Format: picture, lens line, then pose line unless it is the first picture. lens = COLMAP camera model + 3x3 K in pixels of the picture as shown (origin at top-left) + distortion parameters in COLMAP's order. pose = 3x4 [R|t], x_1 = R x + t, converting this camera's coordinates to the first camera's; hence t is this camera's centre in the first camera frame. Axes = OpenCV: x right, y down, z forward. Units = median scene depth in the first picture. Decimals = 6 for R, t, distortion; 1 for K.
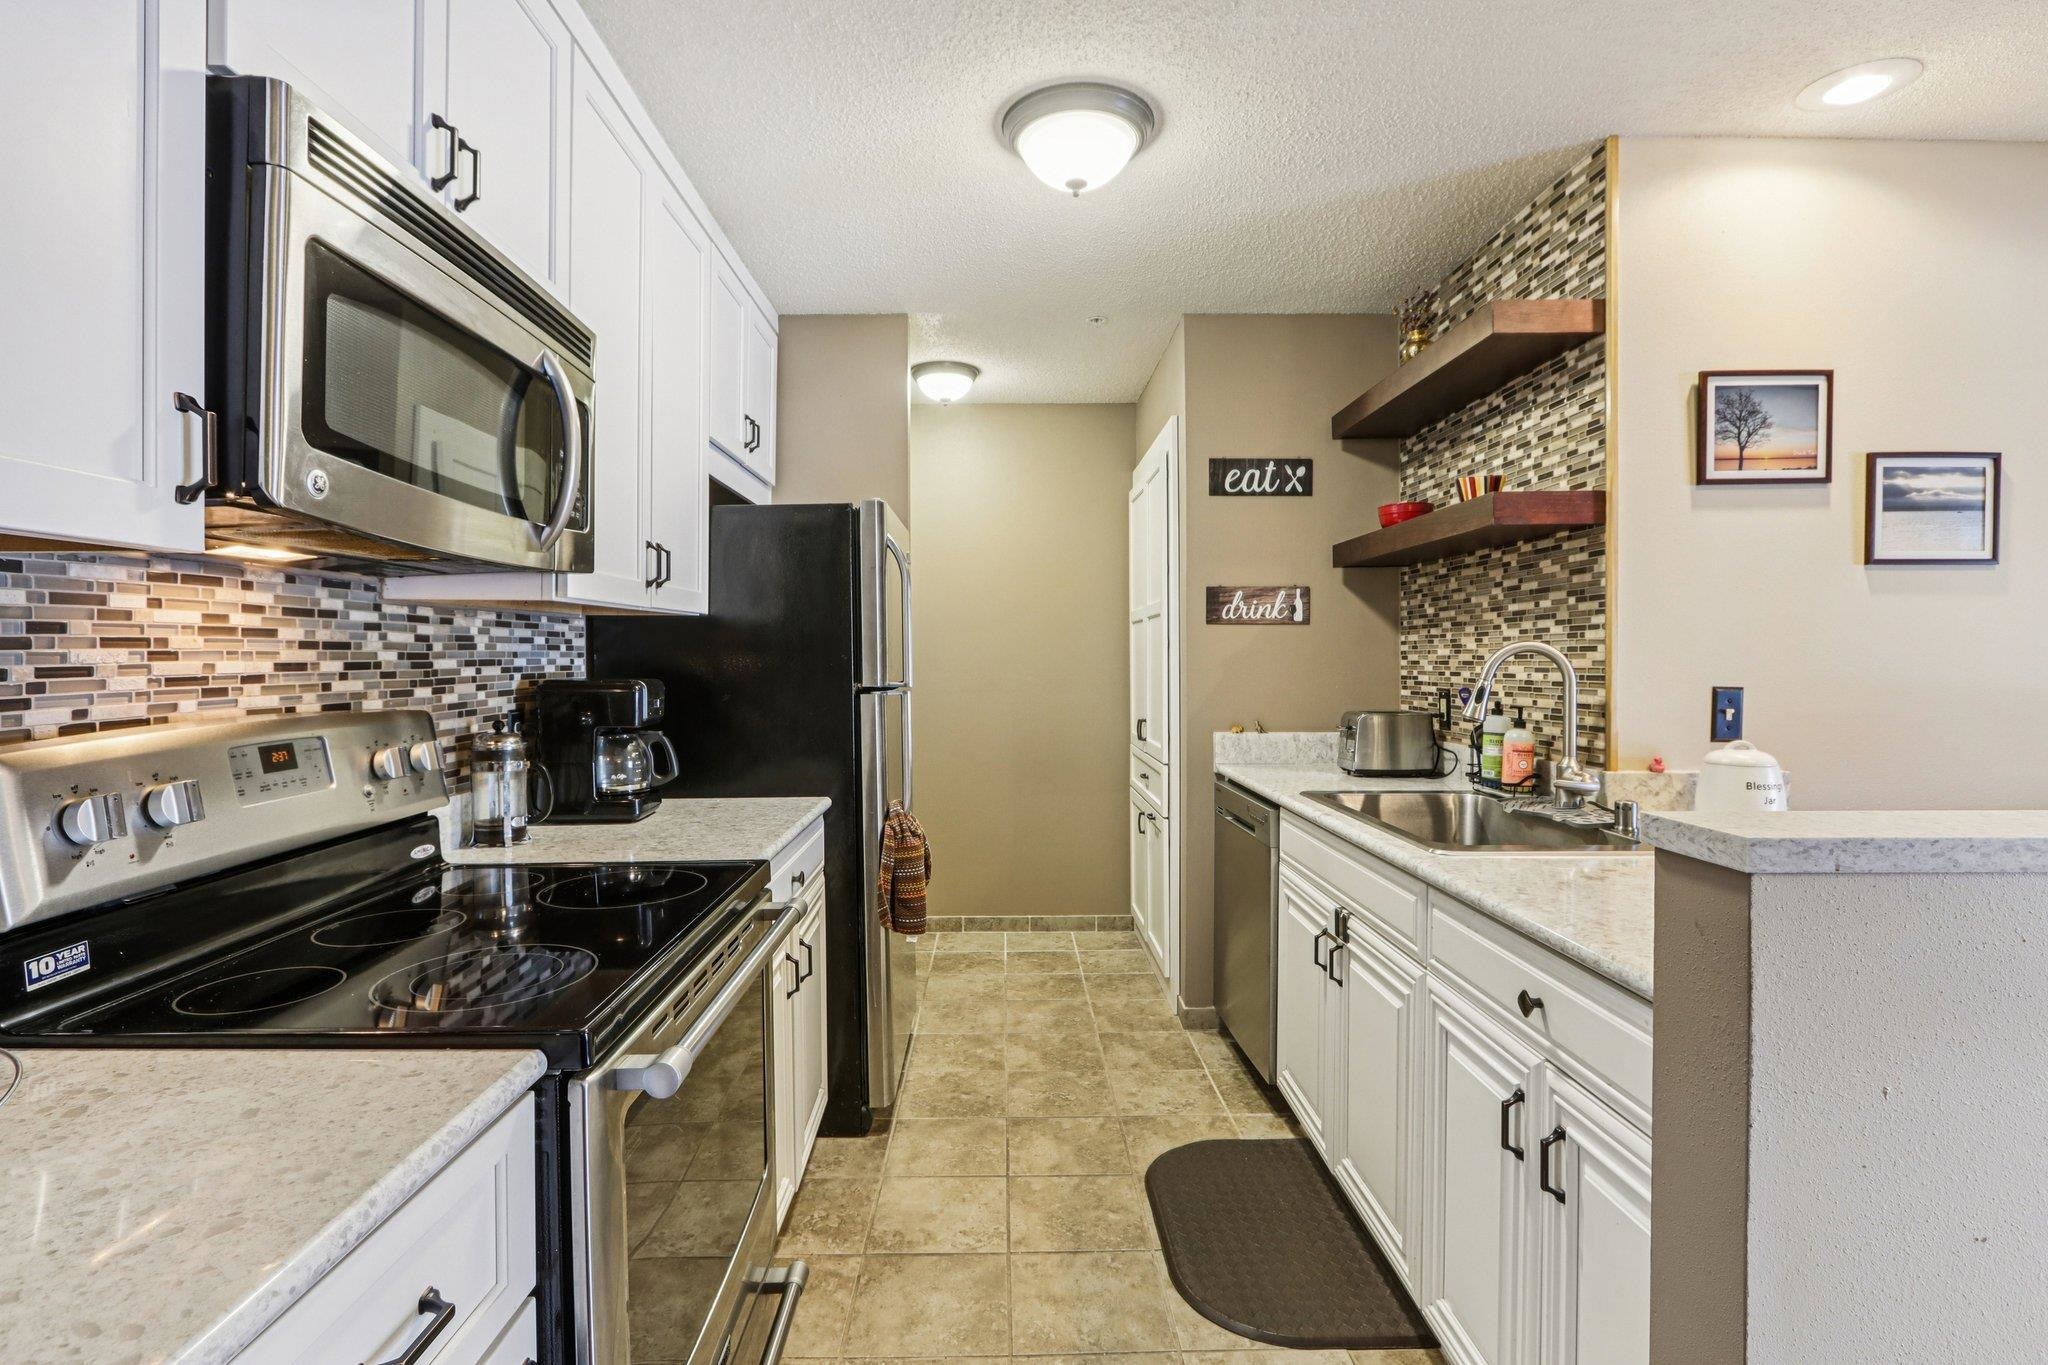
lens RADIAL K [[927.7, 0, 1000.2], [0, 927.7, 666.9], [0, 0, 1]] dist [-0.012698, 0.000392]
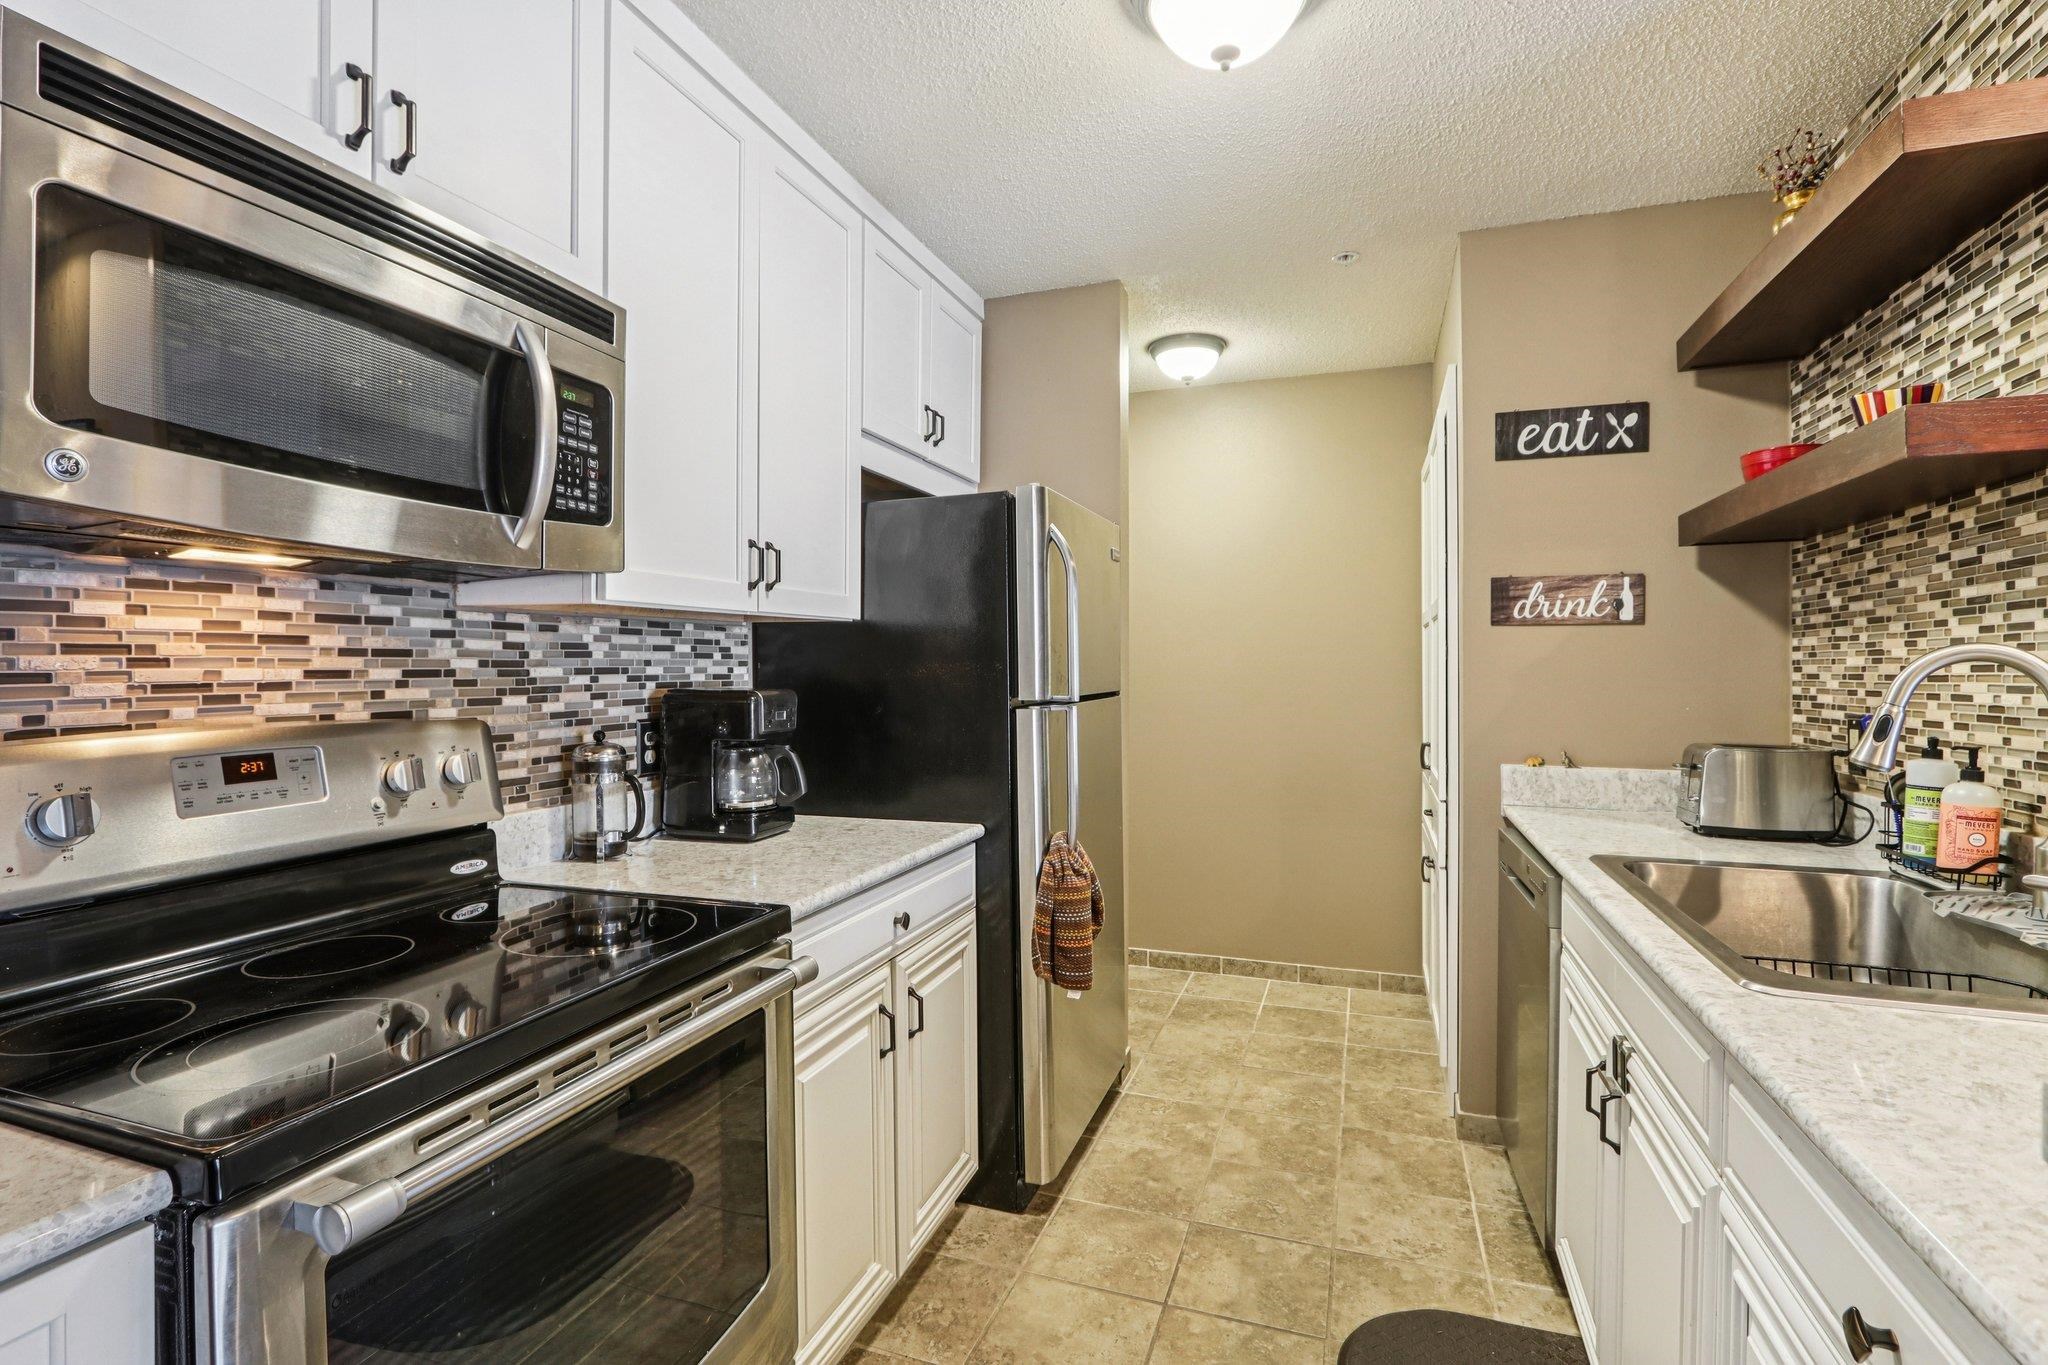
lens RADIAL K [[927.7, 0, 1020.4], [0, 927.7, 673.5], [0, 0, 1]] dist [-0.012698, 0.000392]
pose [[0.941707, 0.005030, -0.336397, 0.157923], [-0.006305, 0.999976, -0.002697, -0.001587], [0.336375, 0.004661, 0.941717, 0.189023]]
